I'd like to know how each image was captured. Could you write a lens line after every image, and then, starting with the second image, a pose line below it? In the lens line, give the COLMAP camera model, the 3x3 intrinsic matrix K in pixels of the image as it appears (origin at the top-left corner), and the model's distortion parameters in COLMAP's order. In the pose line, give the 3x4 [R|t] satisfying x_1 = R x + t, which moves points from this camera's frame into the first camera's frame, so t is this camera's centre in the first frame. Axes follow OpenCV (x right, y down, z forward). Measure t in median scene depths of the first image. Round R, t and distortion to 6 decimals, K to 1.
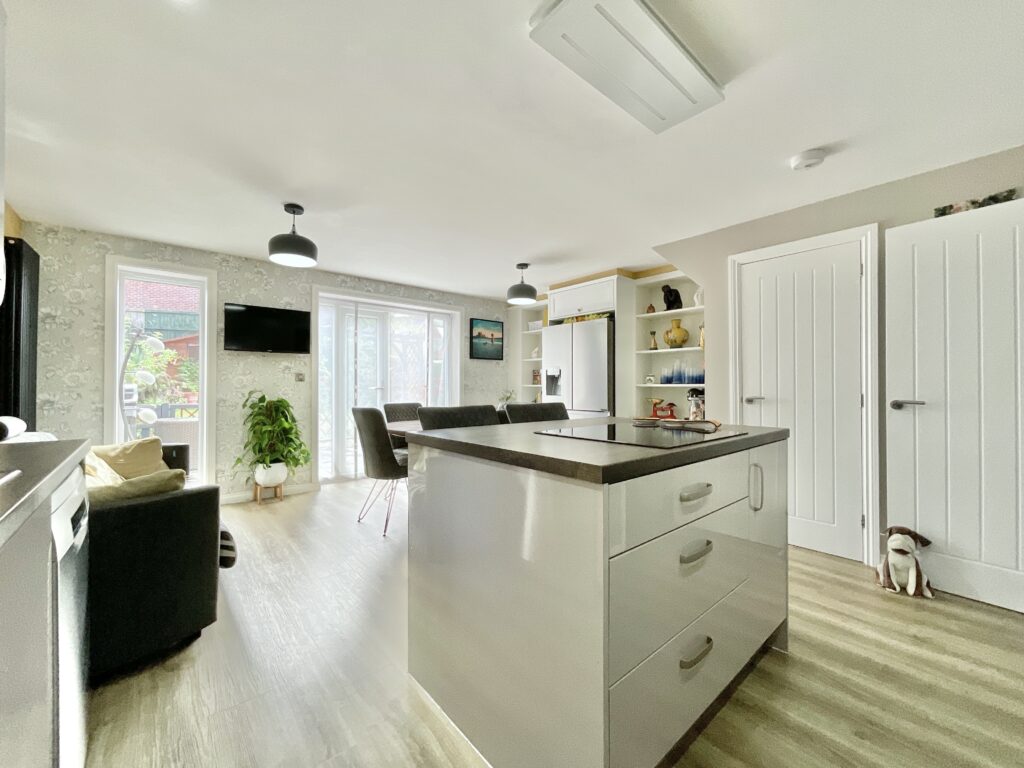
lens RADIAL K [[418.5, 0, 516.1], [0, 418.5, 384.0], [0, 0, 1]] dist [-0.000316, 0.000031]
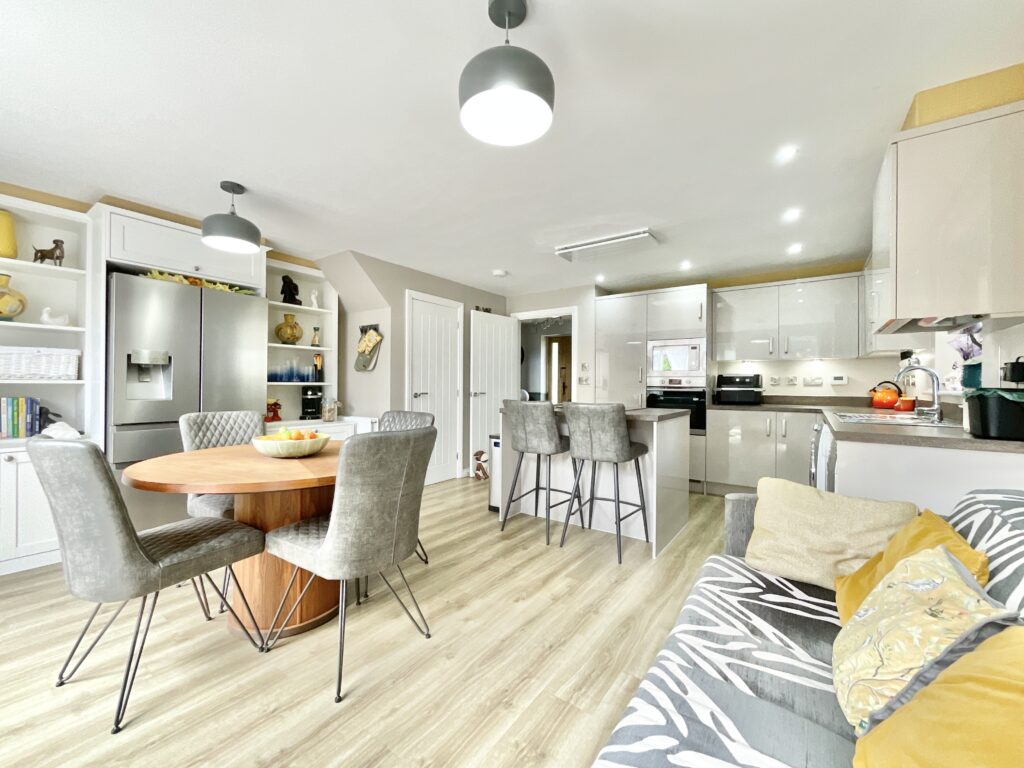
lens RADIAL K [[418.5, 0, 516.1], [0, 418.5, 384.0], [0, 0, 1]] dist [-0.000316, 0.000031]
pose [[-0.223092, 0.010407, 0.974742, -0.702786], [-0.013258, 0.999818, -0.013710, 0.011912], [-0.974707, -0.015982, -0.222913, 0.749980]]
